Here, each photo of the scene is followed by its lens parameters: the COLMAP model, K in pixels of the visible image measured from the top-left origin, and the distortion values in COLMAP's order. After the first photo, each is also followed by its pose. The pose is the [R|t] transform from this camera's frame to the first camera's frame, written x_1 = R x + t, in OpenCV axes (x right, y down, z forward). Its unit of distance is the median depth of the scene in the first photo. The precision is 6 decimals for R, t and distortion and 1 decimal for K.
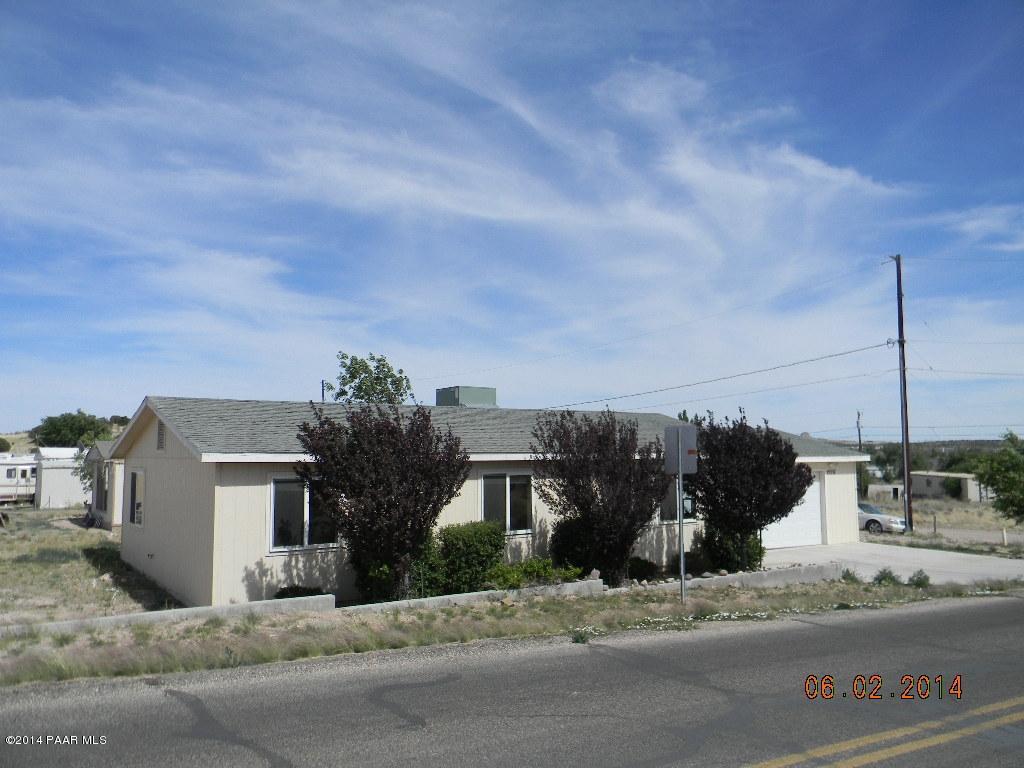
lens RADIAL K [[794.9, 0, 512.0], [0, 794.9, 384.0], [0, 0, 1]] dist [-0.023383, -0.004764]
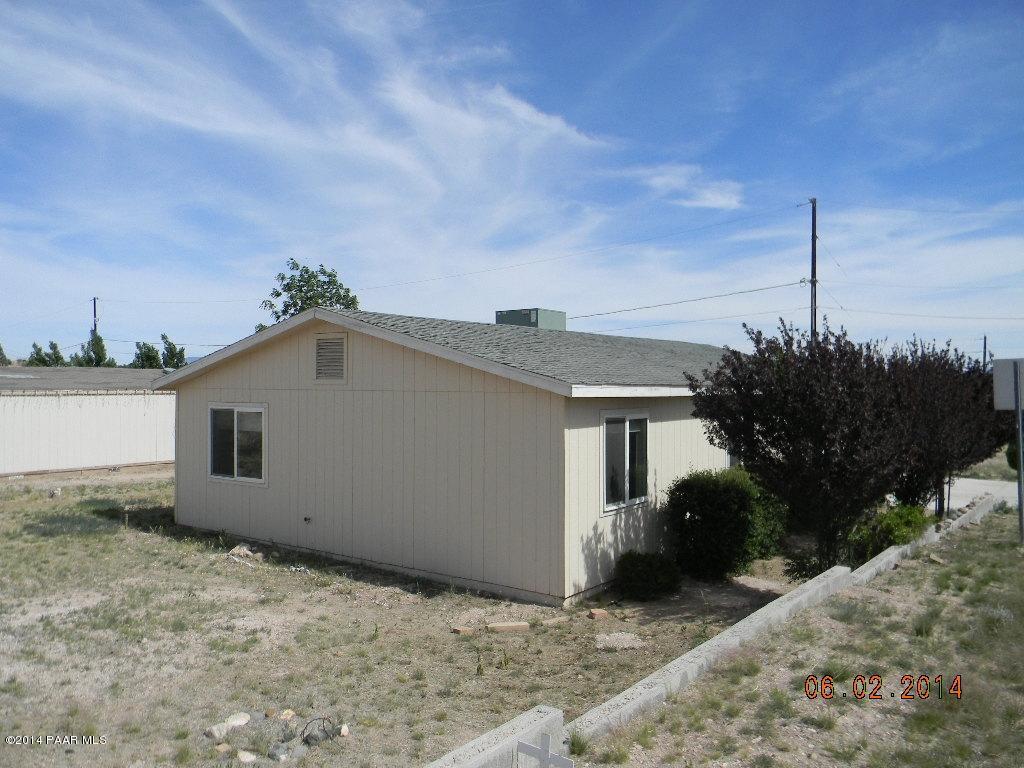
lens RADIAL K [[794.9, 0, 512.0], [0, 794.9, 384.0], [0, 0, 1]] dist [-0.023383, -0.004764]
pose [[0.937538, -0.000536, 0.347882, -0.272835], [-0.029358, 0.996310, 0.080656, 0.011156], [-0.346642, -0.085831, 0.934062, 0.128609]]
